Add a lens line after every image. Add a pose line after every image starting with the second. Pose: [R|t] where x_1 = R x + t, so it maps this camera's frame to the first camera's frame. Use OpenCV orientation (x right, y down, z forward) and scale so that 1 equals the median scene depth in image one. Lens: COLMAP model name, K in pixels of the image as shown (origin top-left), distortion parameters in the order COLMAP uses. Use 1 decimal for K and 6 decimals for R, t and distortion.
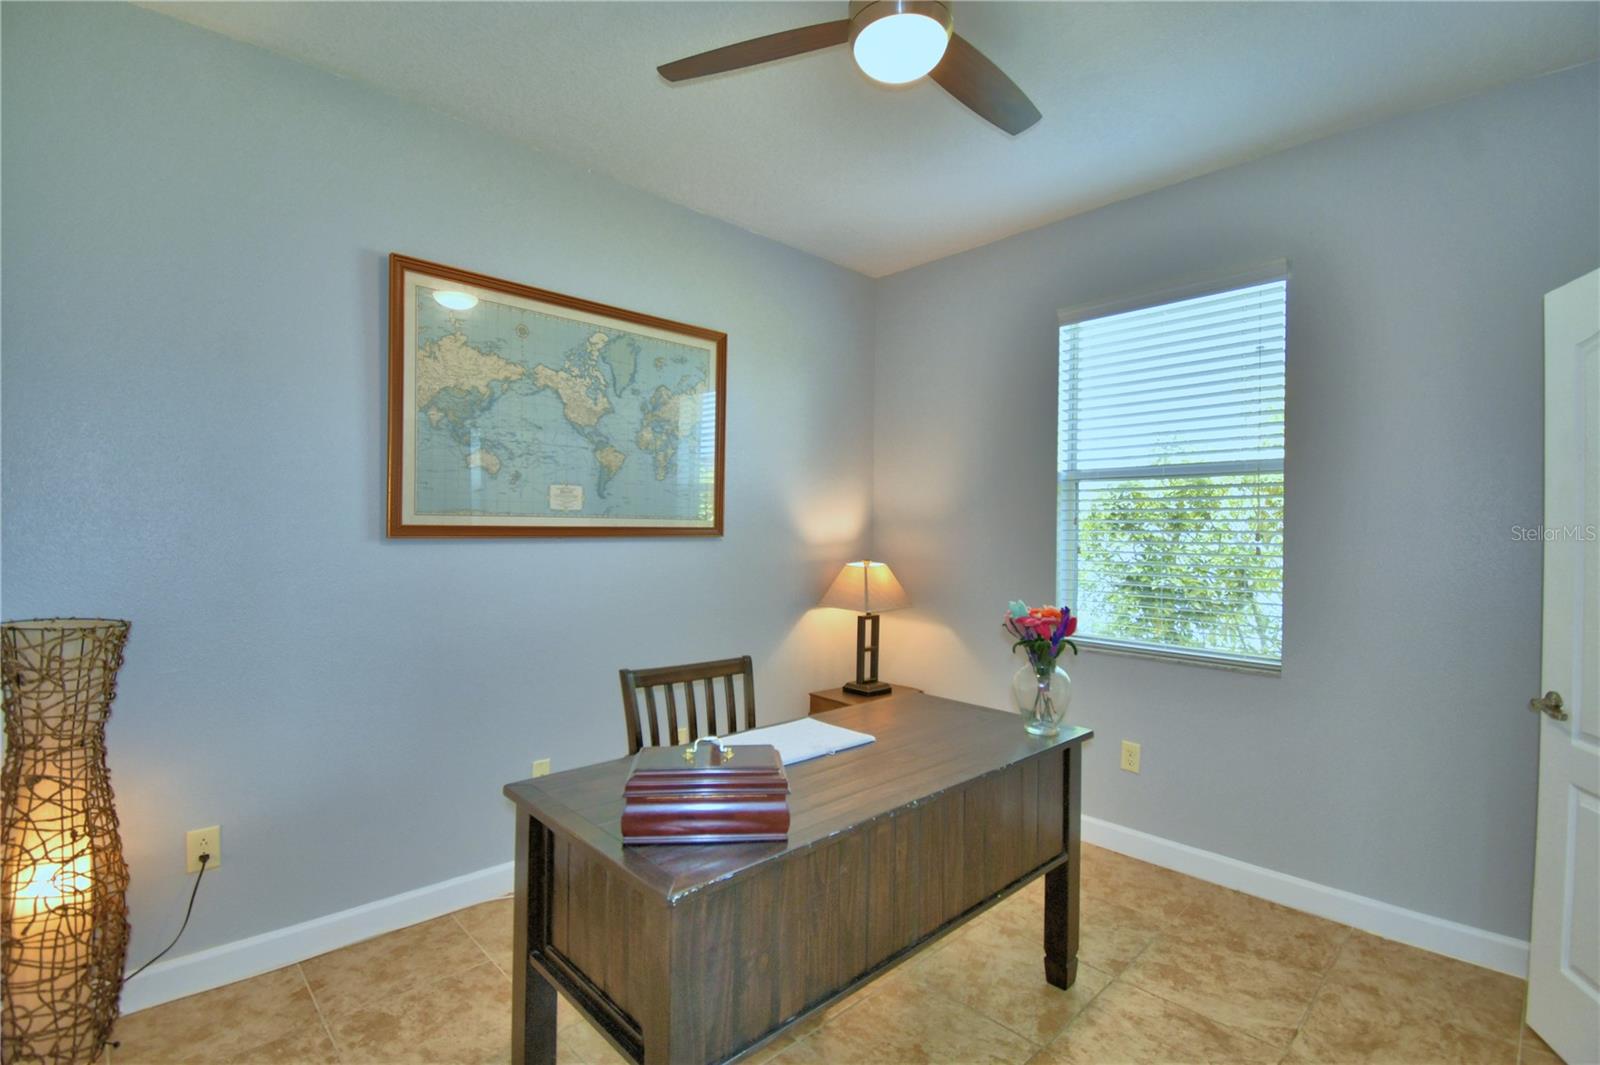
lens RADIAL K [[709.6, 0, 799.1], [0, 709.6, 533.3], [0, 0, 1]] dist [0.004081, -0.011512]
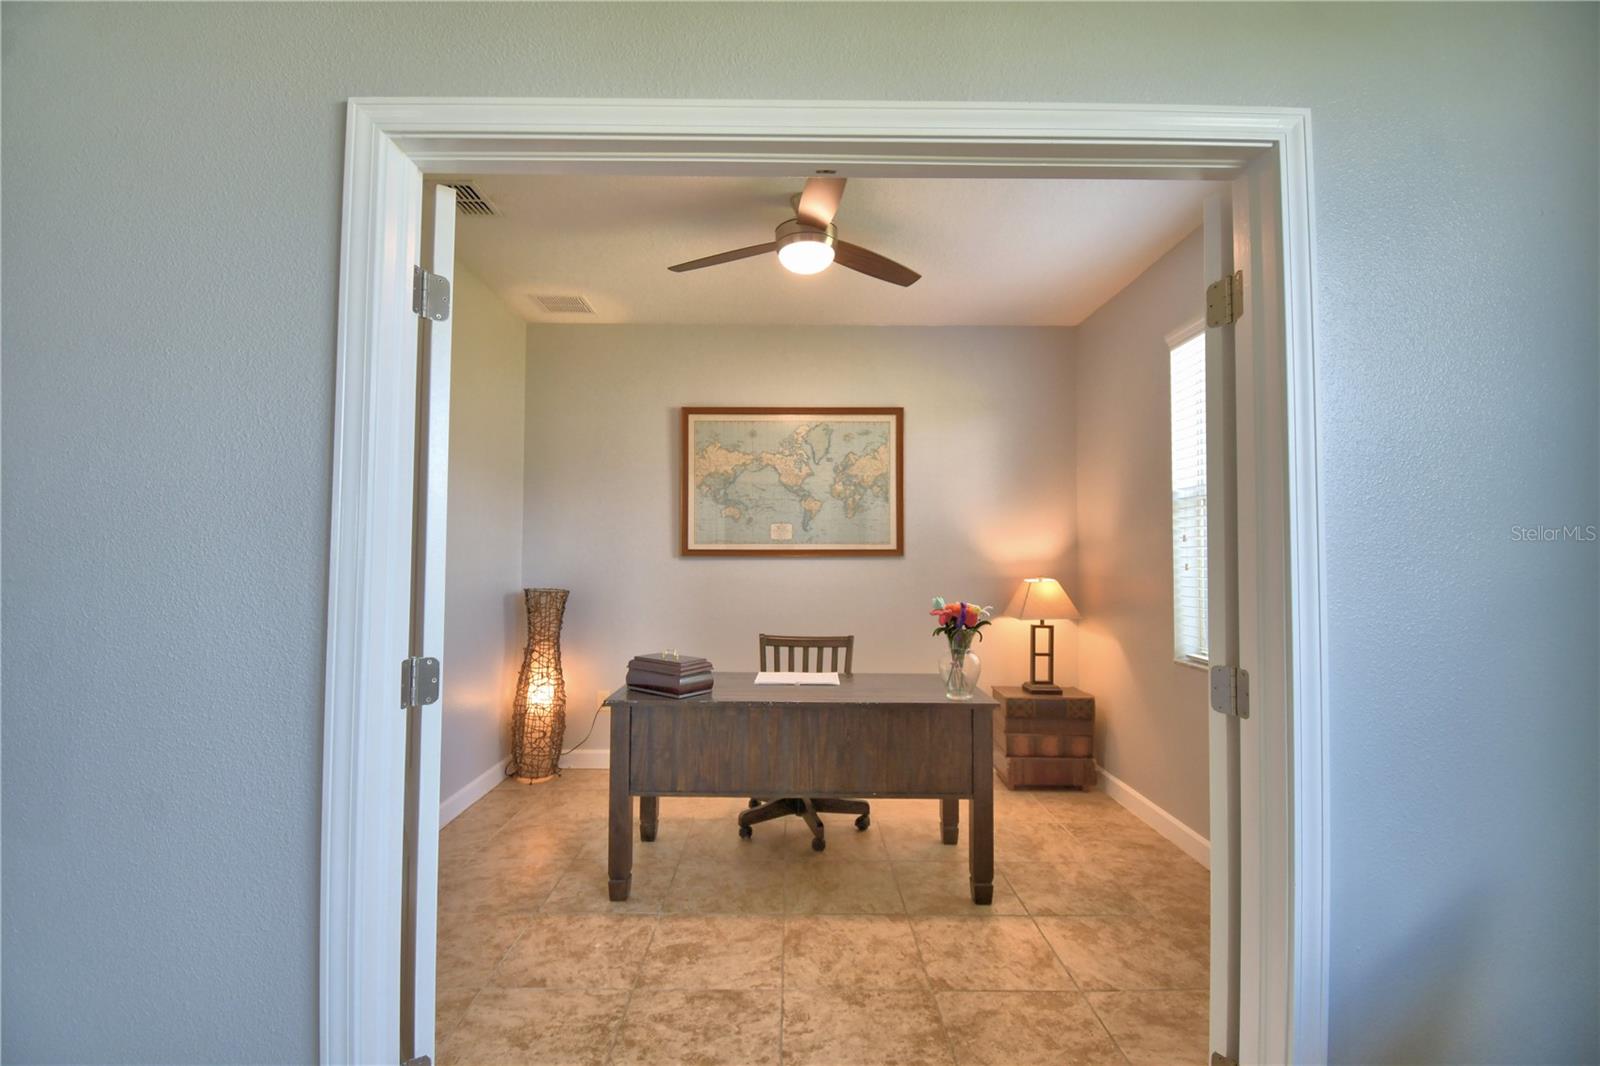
lens RADIAL K [[709.6, 0, 838.4], [0, 709.6, 535.1], [0, 0, 1]] dist [0.004081, -0.011512]
pose [[0.745770, -0.032022, -0.665433, 0.867820], [0.001176, 0.998906, -0.046751, 0.033650], [0.666202, 0.034083, 0.744992, -0.111427]]
